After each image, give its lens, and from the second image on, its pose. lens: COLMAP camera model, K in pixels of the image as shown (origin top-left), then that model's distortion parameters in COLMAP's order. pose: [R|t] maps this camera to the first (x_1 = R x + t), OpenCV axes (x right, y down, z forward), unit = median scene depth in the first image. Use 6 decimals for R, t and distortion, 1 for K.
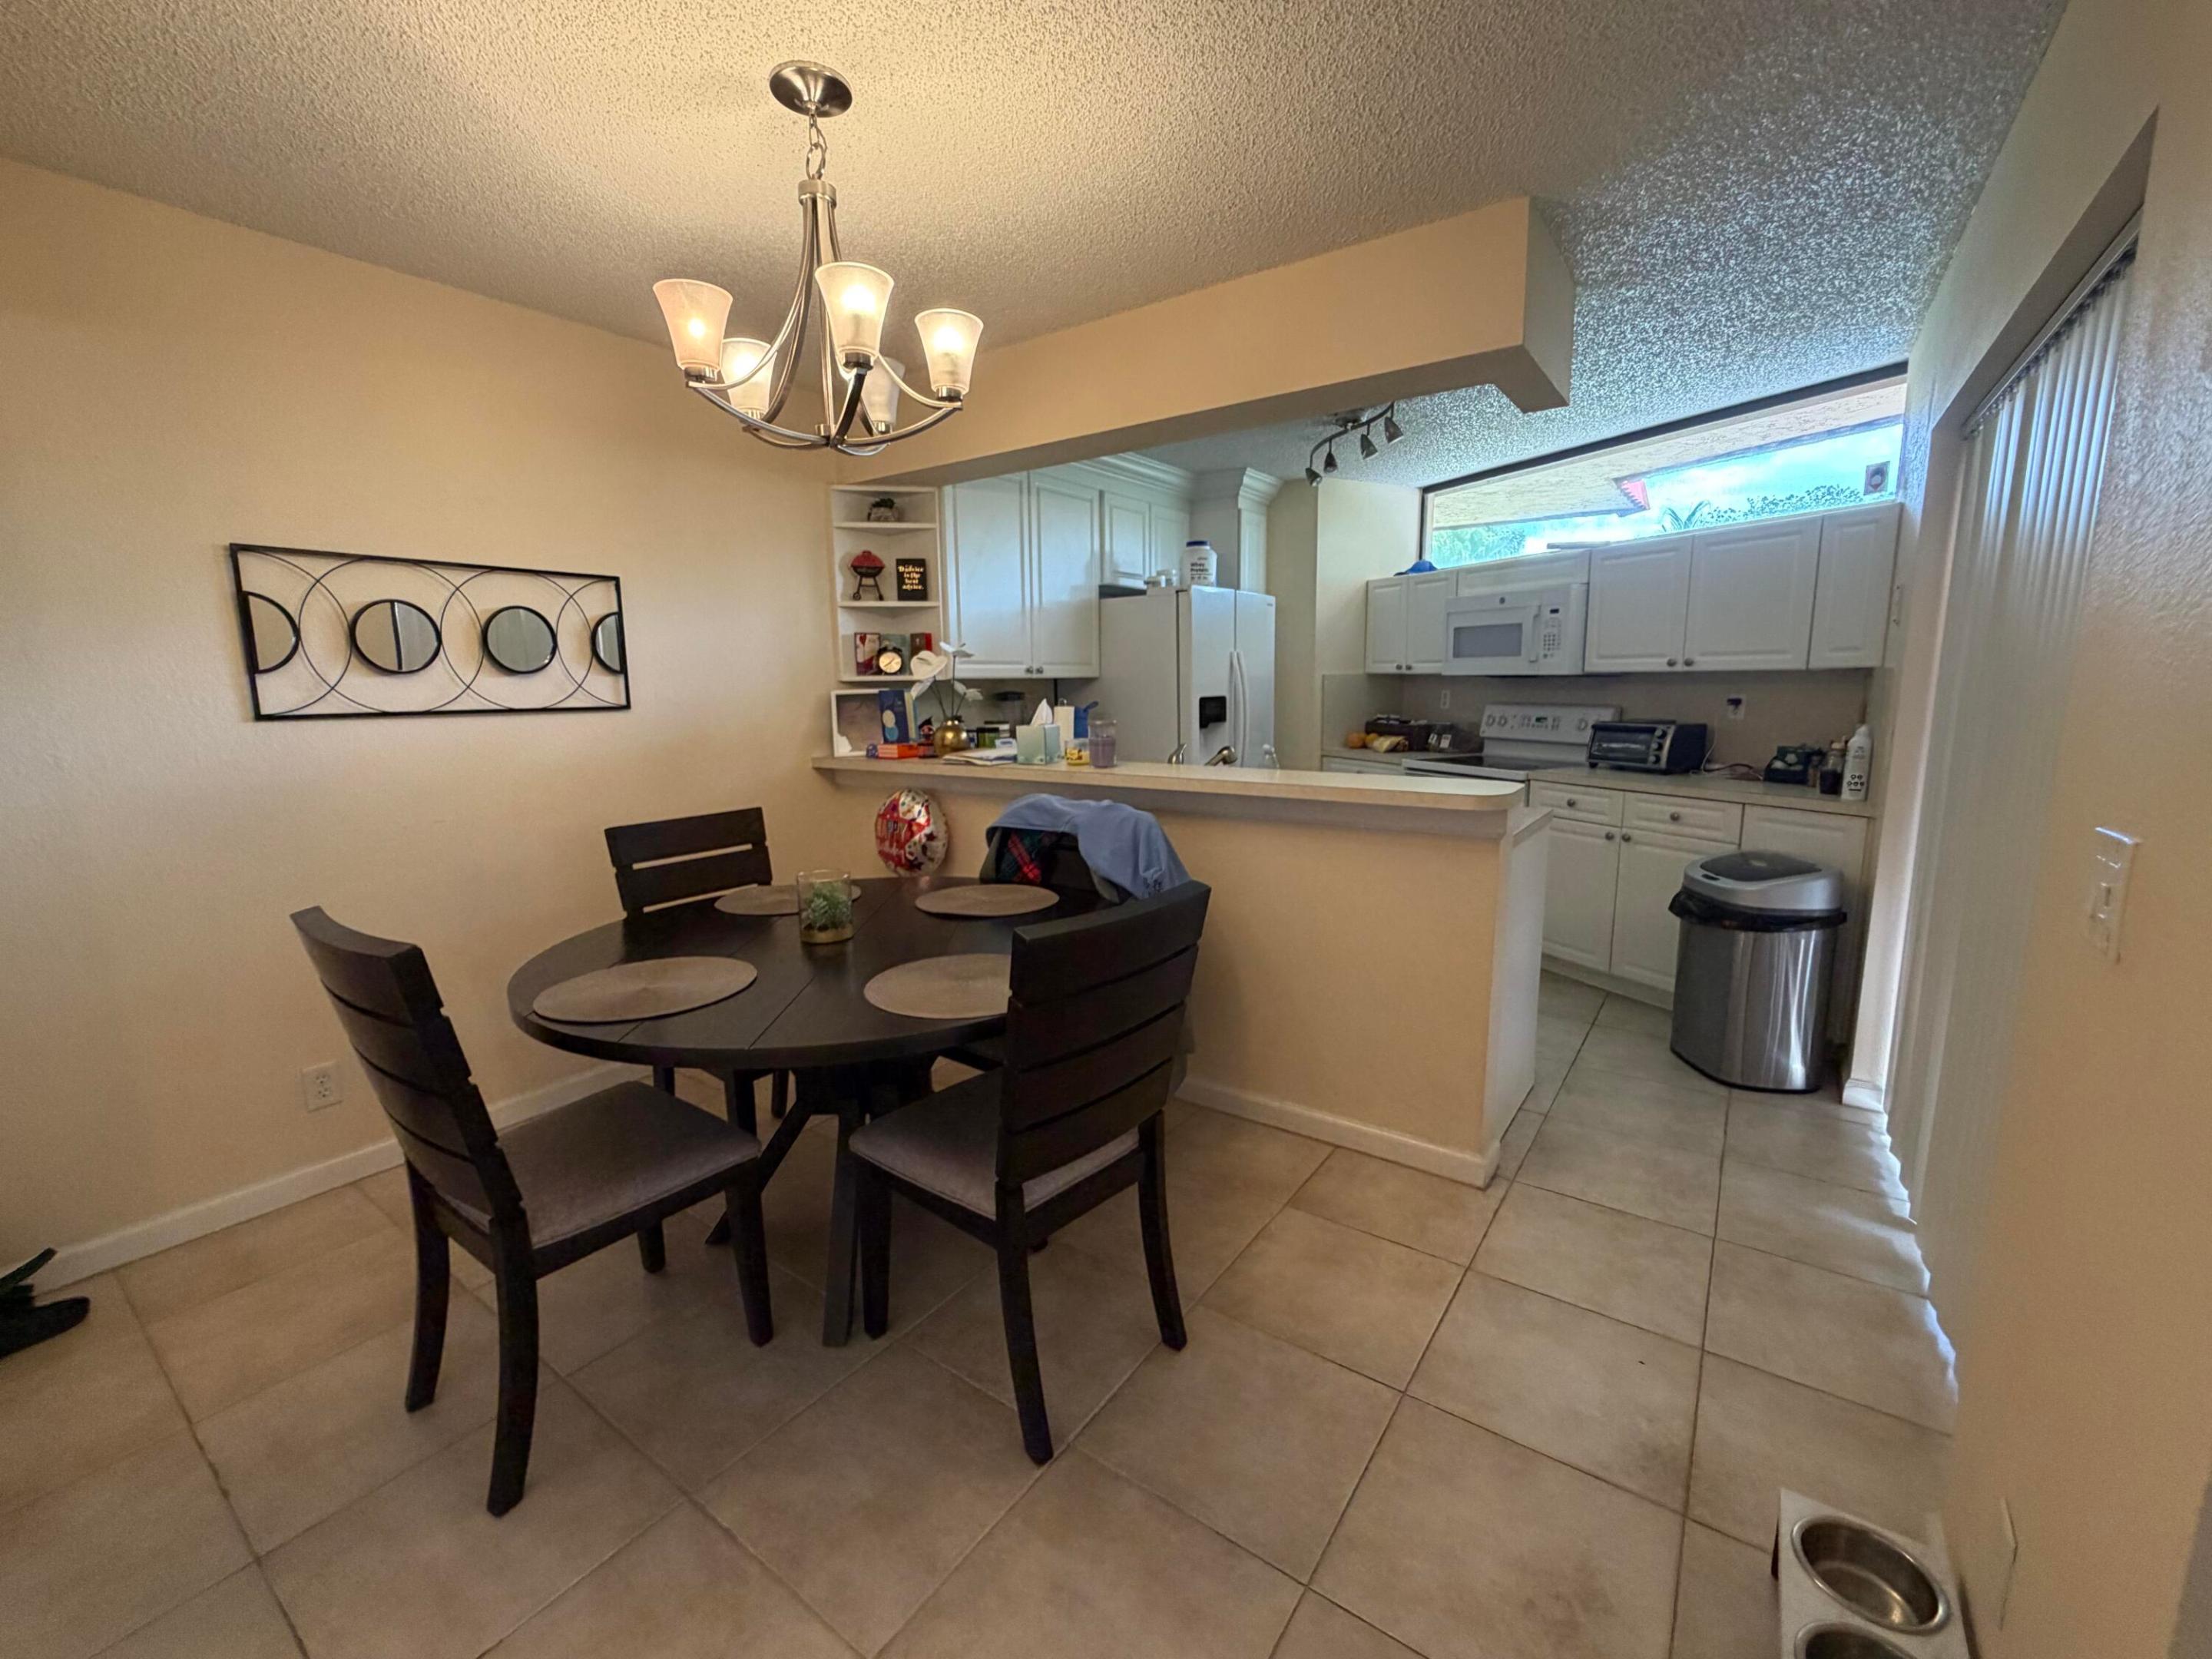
lens RADIAL K [[912.7, 0, 1106.0], [0, 912.7, 829.5], [0, 0, 1]] dist [0.000487, -0.000131]
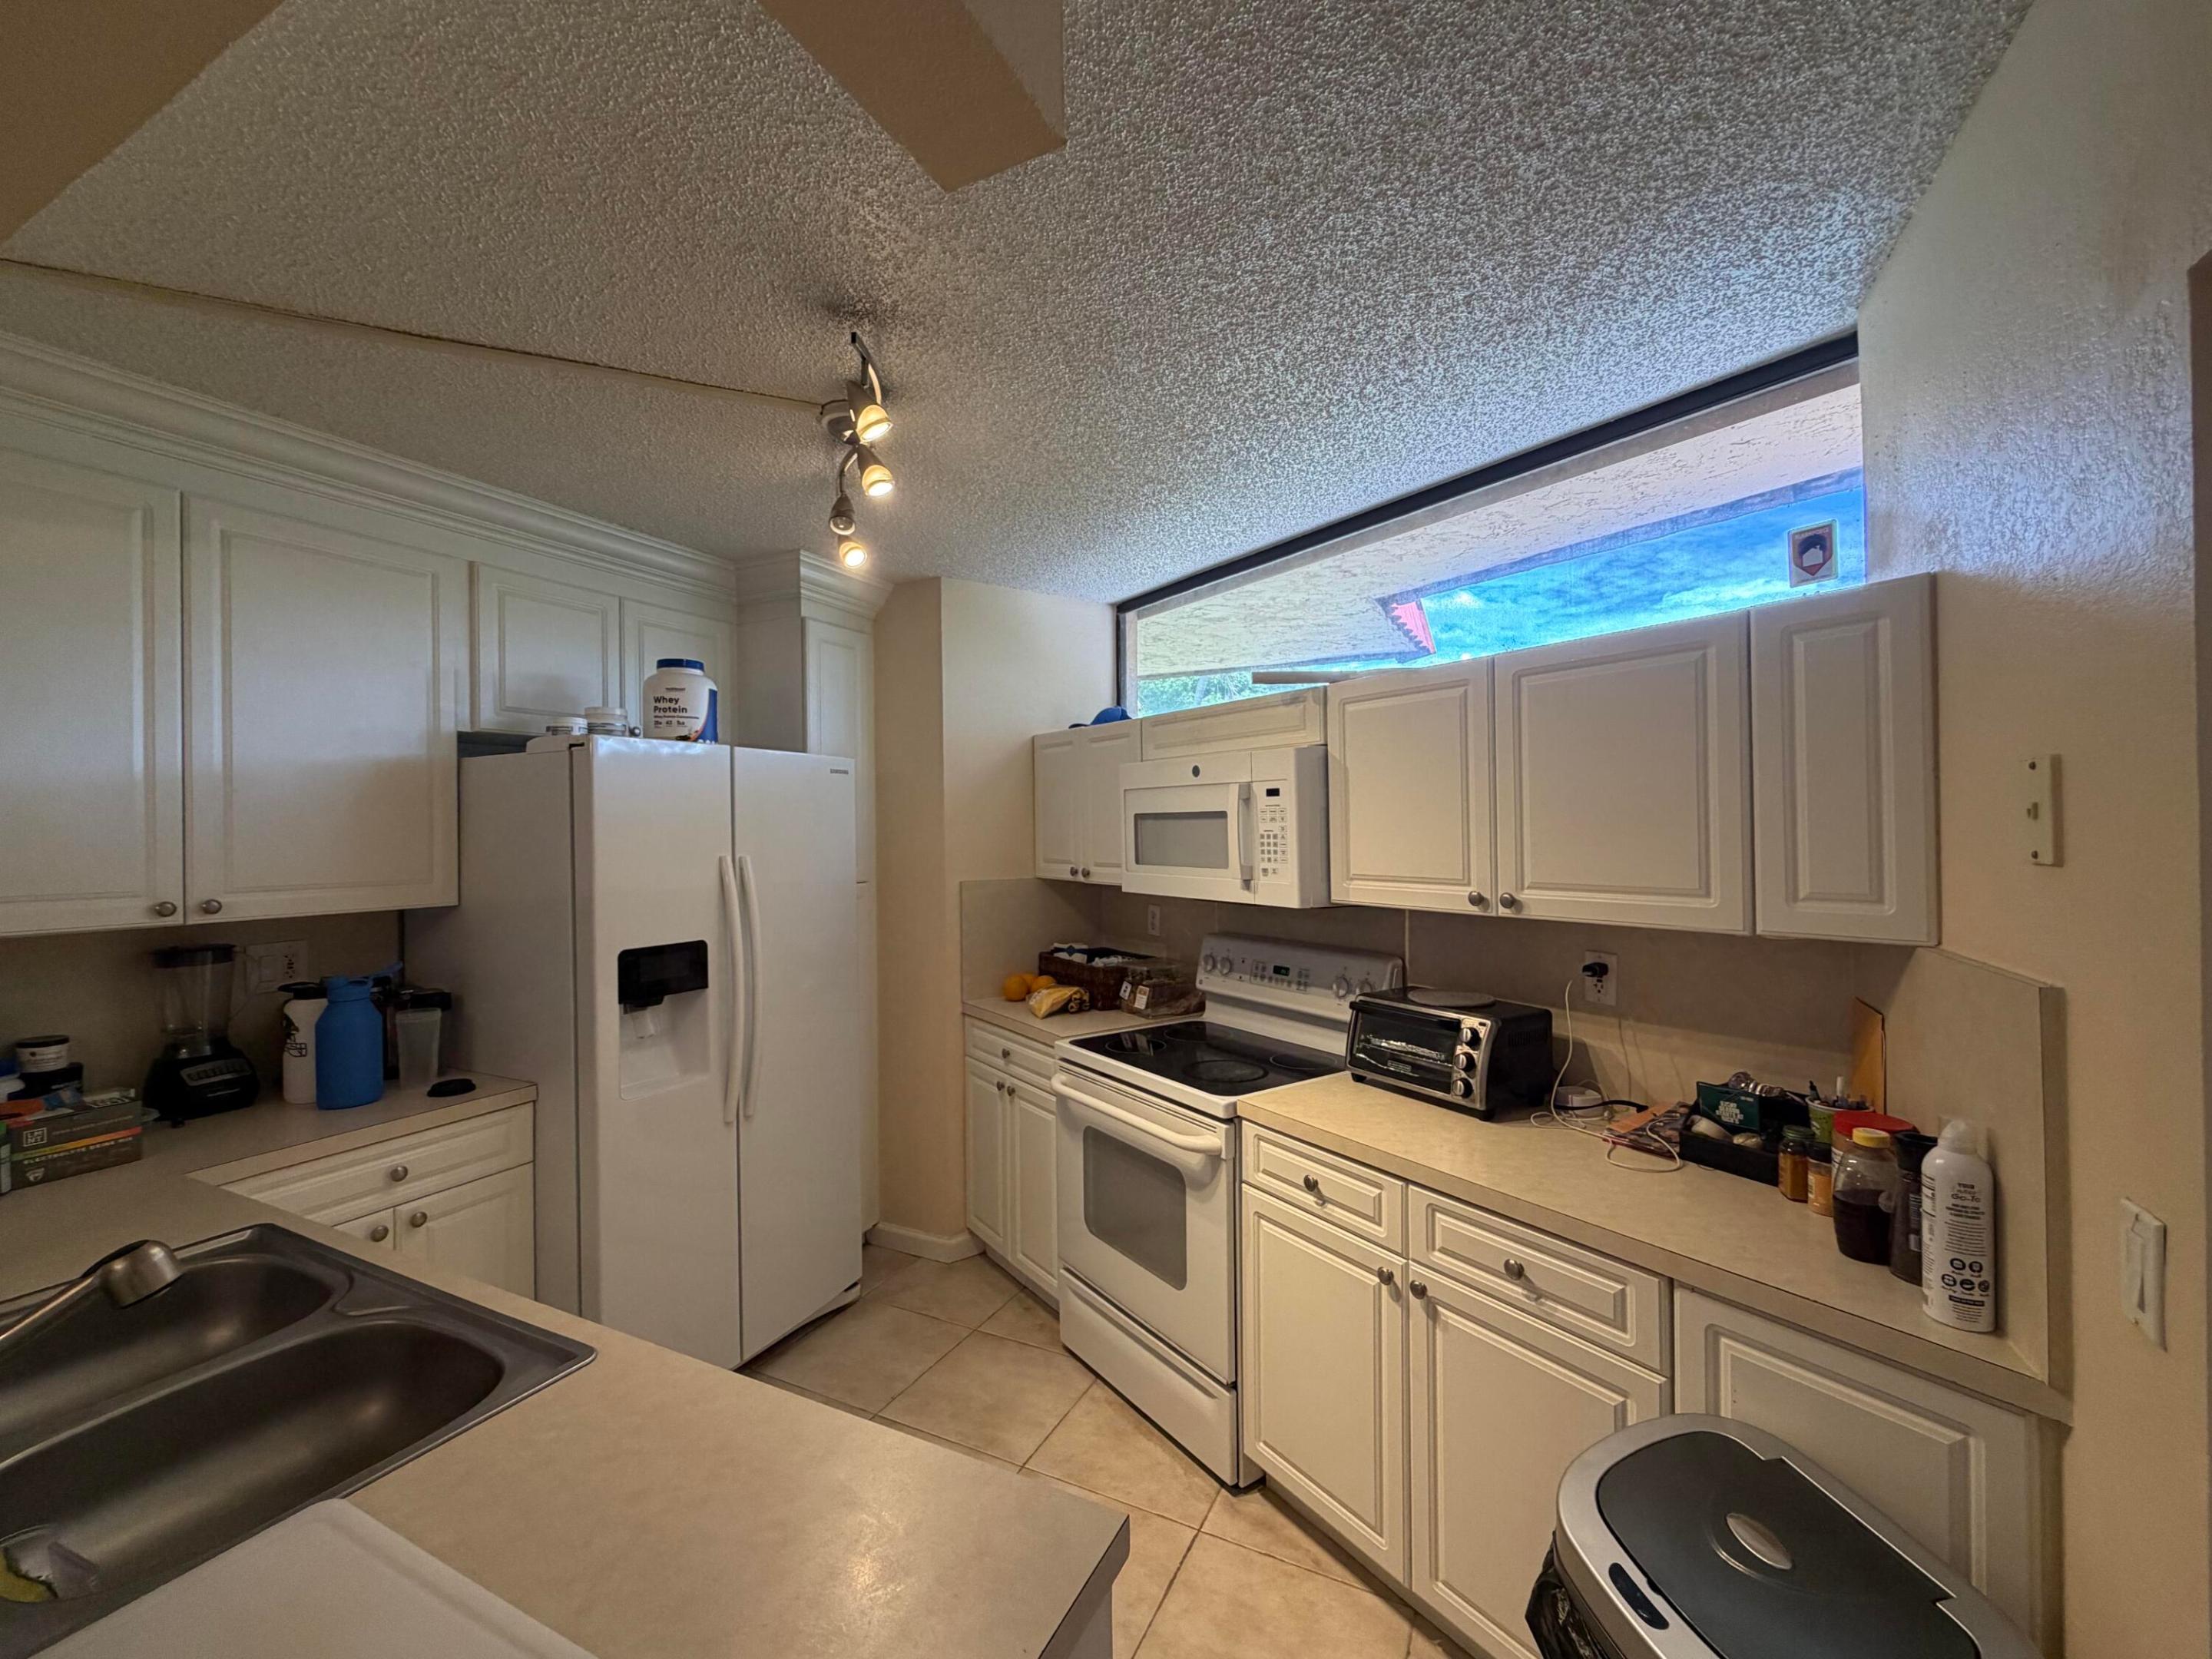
lens RADIAL K [[912.7, 0, 1106.0], [0, 912.7, 829.5], [0, 0, 1]] dist [0.000487, -0.000131]
pose [[0.987995, 0.003169, 0.154455, 0.303260], [0.022653, 0.986012, -0.165131, -0.126872], [-0.152818, 0.166647, 0.974102, 0.476560]]
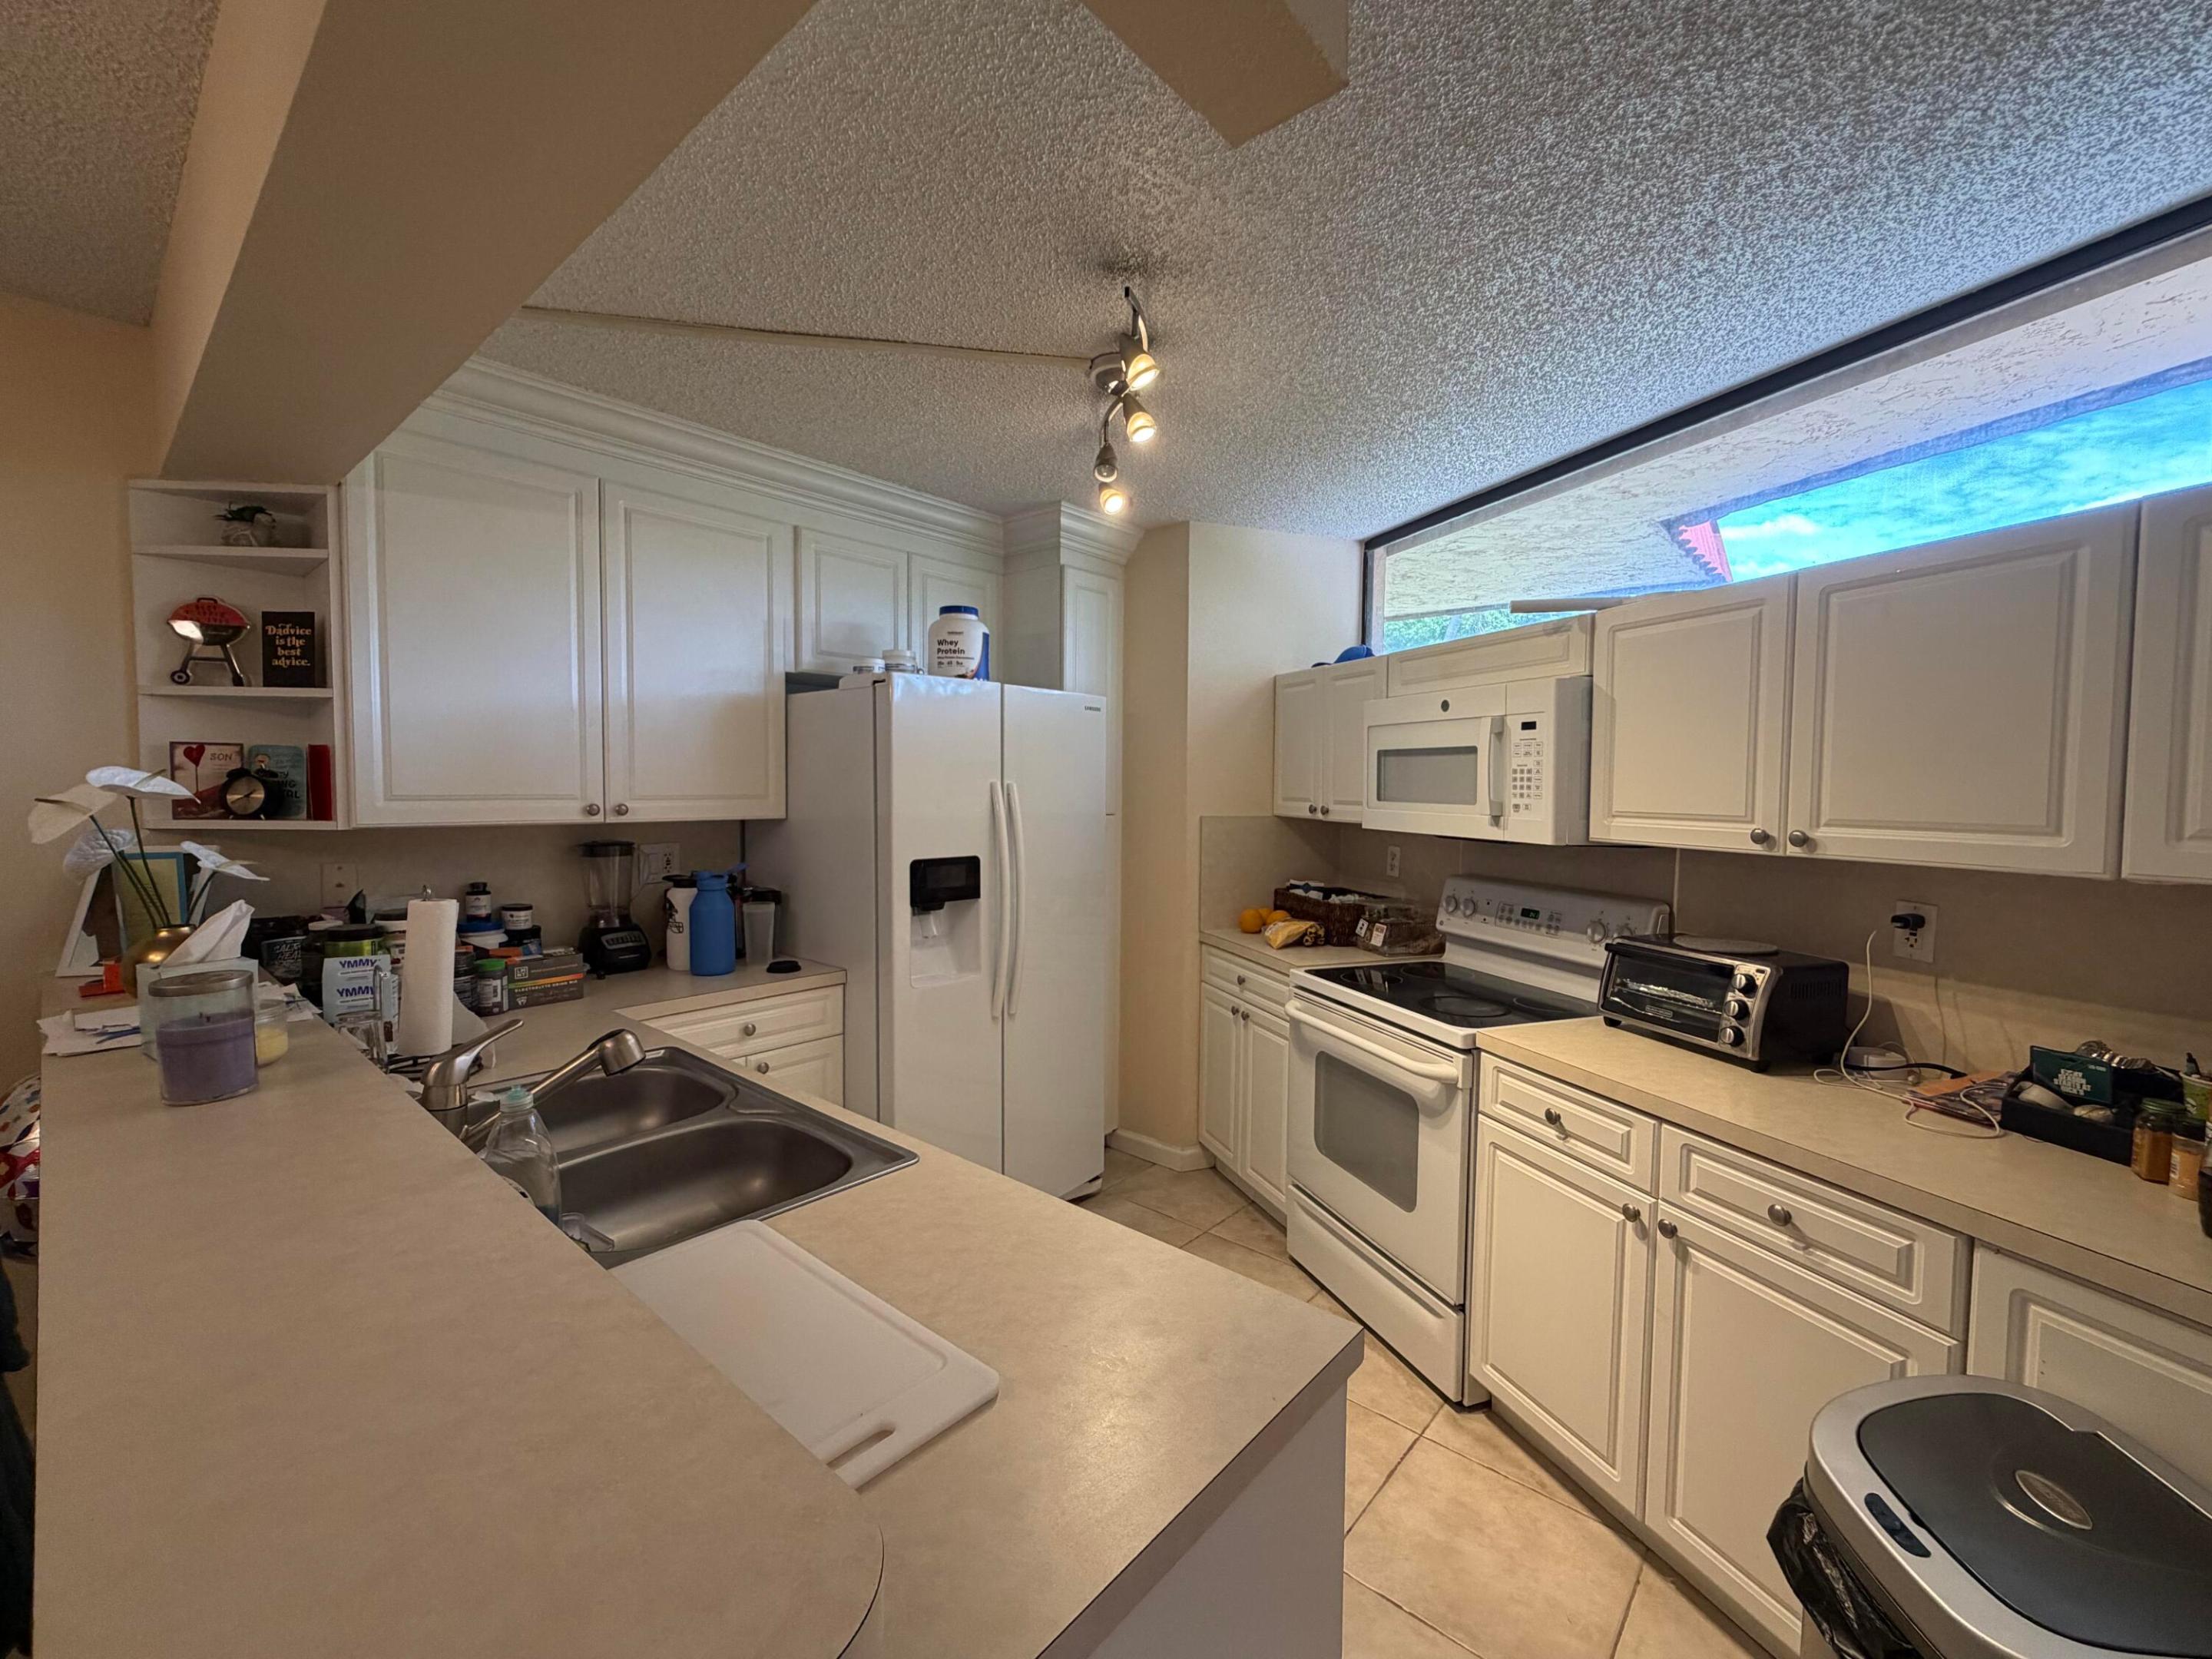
lens RADIAL K [[912.7, 0, 1106.0], [0, 912.7, 829.5], [0, 0, 1]] dist [0.000487, -0.000131]
pose [[0.995175, 0.027577, -0.094166, 0.293671], [-0.038198, 0.992869, -0.112923, -0.107668], [0.090380, 0.115975, 0.989132, 0.450561]]
